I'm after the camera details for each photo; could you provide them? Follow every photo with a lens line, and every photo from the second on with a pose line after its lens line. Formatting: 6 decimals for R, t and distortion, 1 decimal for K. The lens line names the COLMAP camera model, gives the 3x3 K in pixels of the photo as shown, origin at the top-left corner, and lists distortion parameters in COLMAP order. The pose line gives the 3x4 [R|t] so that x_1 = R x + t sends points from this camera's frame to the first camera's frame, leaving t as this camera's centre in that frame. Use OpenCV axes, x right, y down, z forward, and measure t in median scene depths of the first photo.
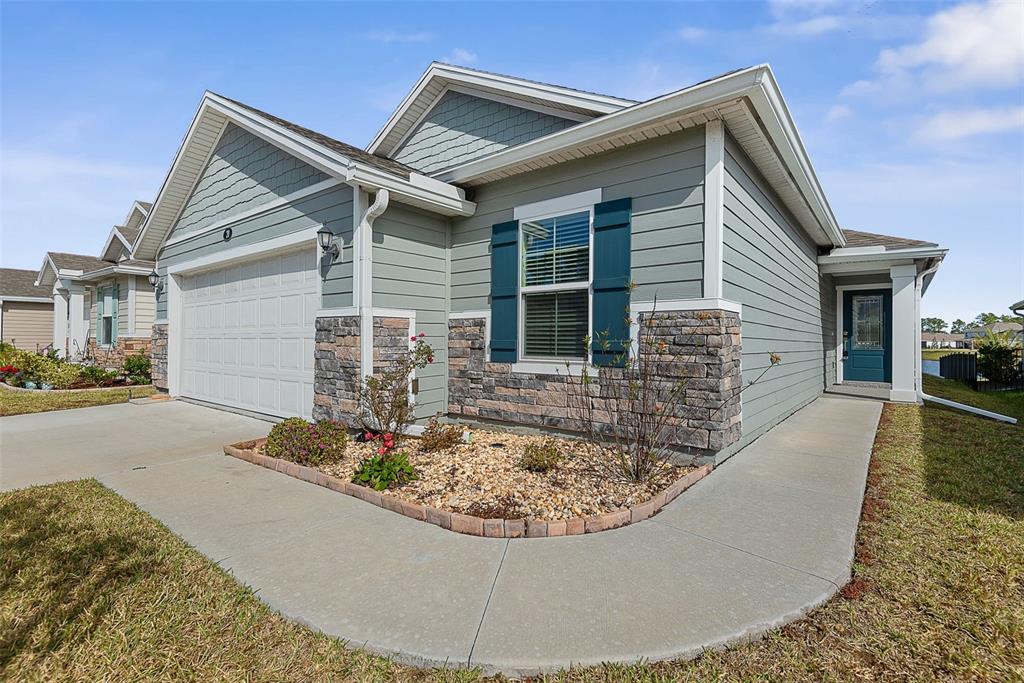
lens RADIAL K [[460.7, 0, 516.9], [0, 460.7, 340.8], [0, 0, 1]] dist [0.029266, -0.018869]
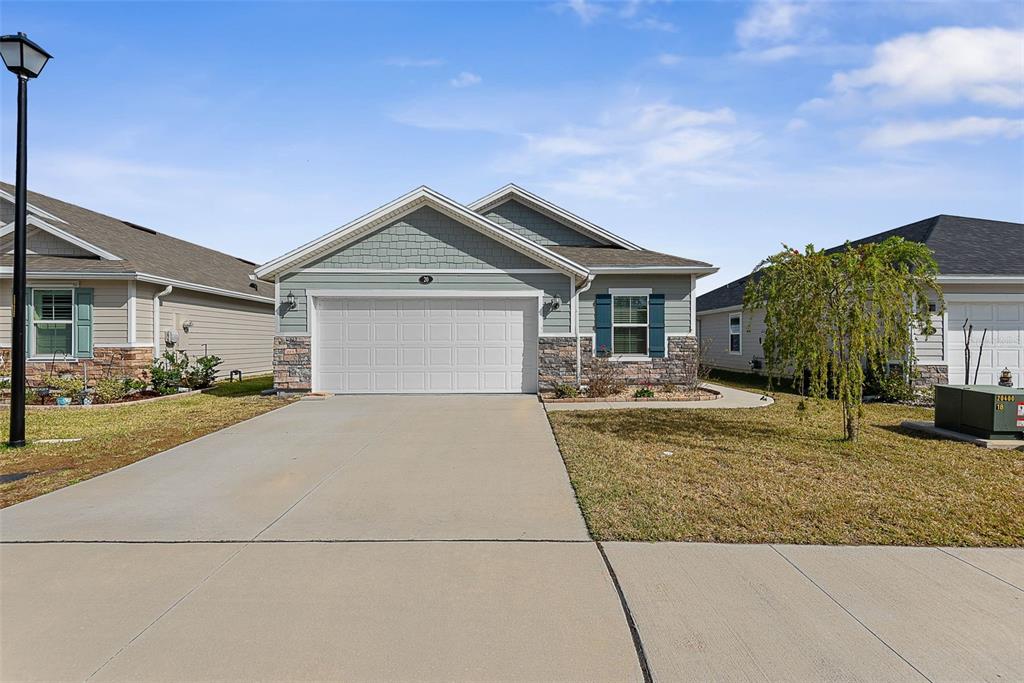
lens RADIAL K [[460.7, 0, 516.9], [0, 460.7, 340.8], [0, 0, 1]] dist [0.029266, -0.018869]
pose [[0.790247, -0.003905, 0.612776, -1.767170], [0.005823, 0.999982, -0.001137, -0.032511], [-0.612761, 0.004466, 0.790256, -0.514374]]
